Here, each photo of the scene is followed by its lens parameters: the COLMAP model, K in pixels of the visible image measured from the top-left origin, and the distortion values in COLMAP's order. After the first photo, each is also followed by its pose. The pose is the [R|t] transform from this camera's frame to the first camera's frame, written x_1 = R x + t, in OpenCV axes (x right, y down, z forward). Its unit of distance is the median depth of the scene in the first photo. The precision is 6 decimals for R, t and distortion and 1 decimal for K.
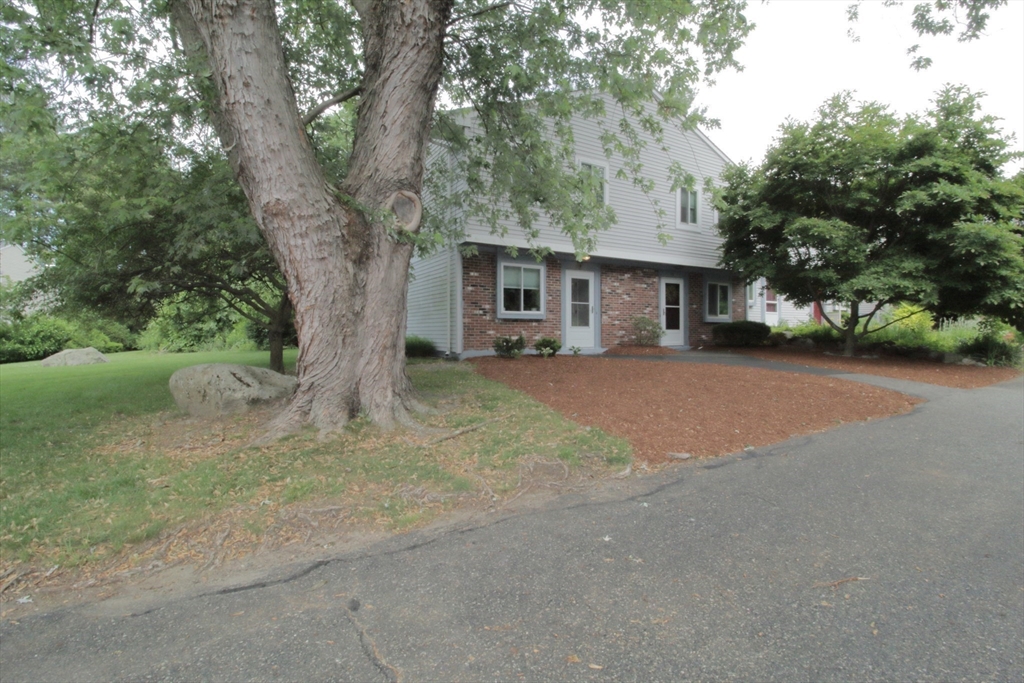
lens RADIAL K [[466.1, 0, 512.0], [0, 466.1, 341.5], [0, 0, 1]] dist [-0.023103, -0.000494]
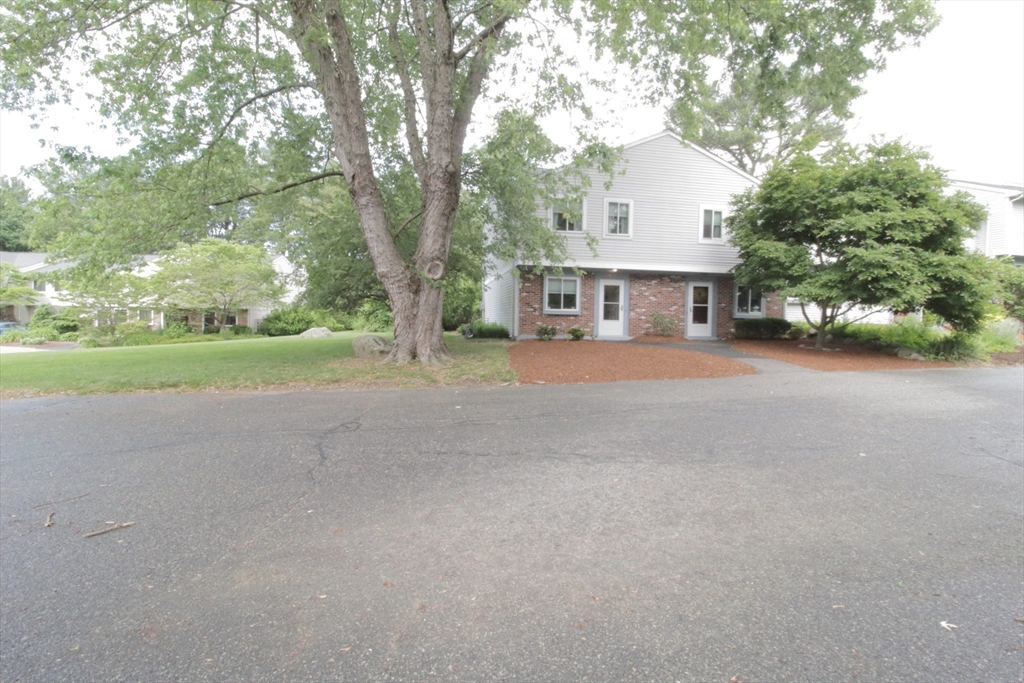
lens RADIAL K [[466.1, 0, 512.0], [0, 466.1, 341.5], [0, 0, 1]] dist [-0.023103, -0.000494]
pose [[0.934515, 0.034188, -0.354277, 0.382758], [-0.025110, 0.999229, 0.030192, -0.003164], [0.355036, -0.019319, 0.934653, -0.410059]]
